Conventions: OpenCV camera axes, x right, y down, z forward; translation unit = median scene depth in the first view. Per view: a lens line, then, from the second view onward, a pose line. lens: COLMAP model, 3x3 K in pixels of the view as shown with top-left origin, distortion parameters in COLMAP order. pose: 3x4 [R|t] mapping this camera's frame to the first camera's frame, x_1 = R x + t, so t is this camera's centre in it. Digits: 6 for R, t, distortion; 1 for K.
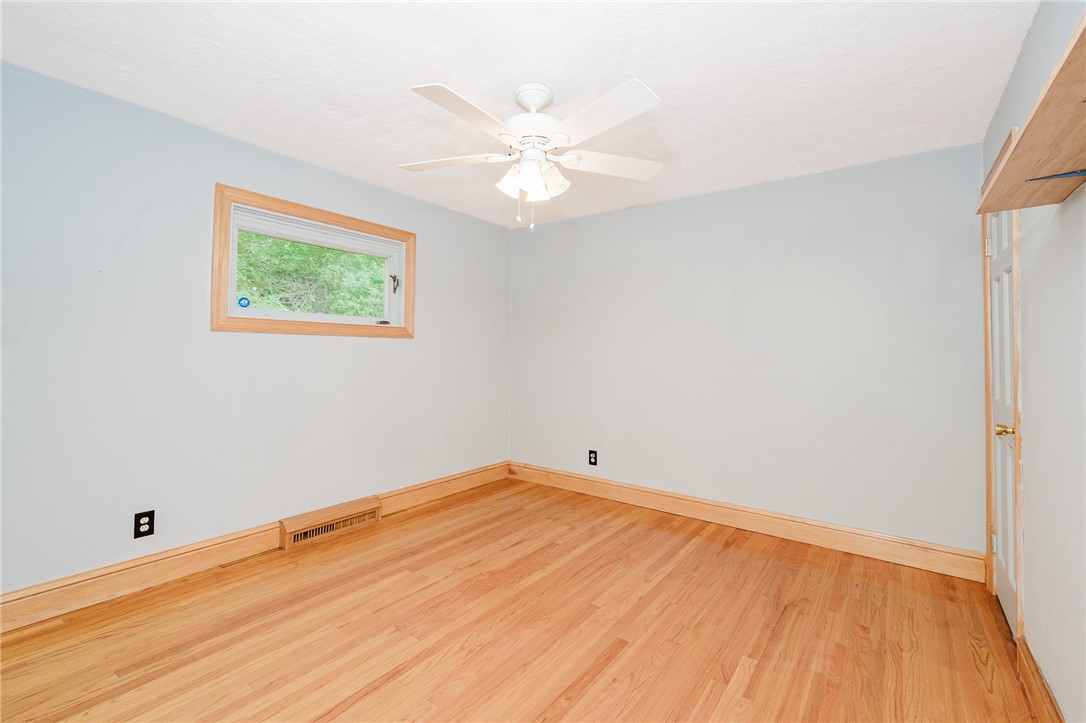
lens RADIAL K [[467.1, 0, 543.4], [0, 467.1, 338.9], [0, 0, 1]] dist [0.000199, 0.000032]
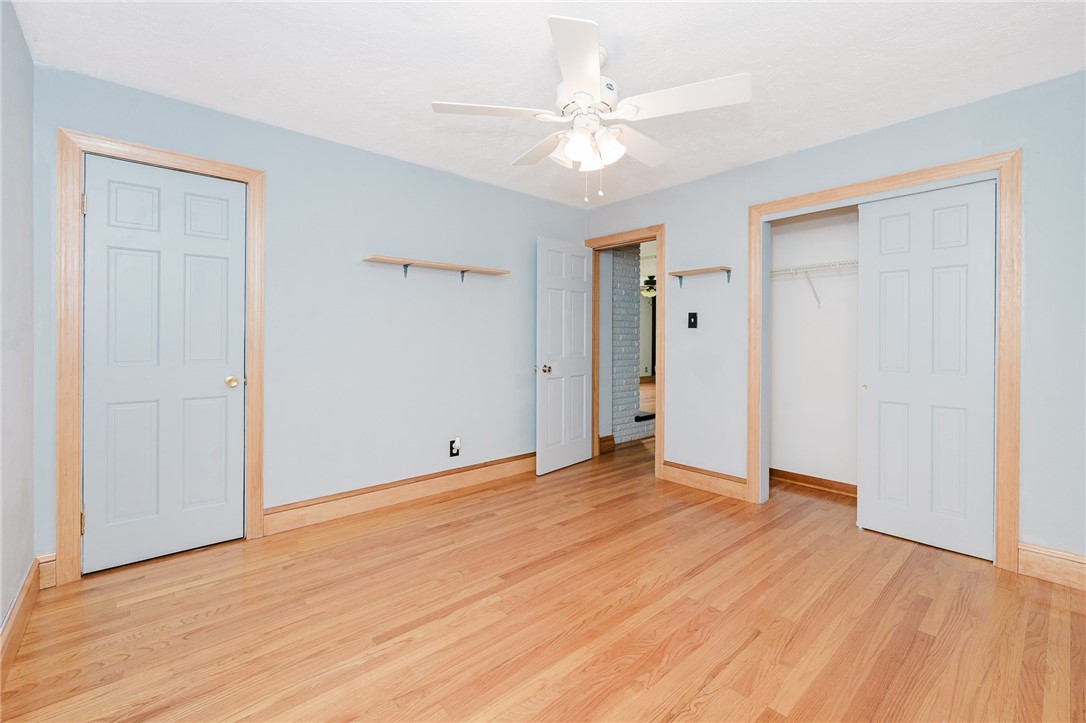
lens RADIAL K [[467.1, 0, 543.4], [0, 467.1, 338.9], [0, 0, 1]] dist [0.000199, 0.000032]
pose [[-0.978756, -0.016372, 0.204375, -0.143126], [-0.022081, 0.999426, -0.025686, 0.081500], [-0.203837, -0.029653, -0.978556, 1.994984]]
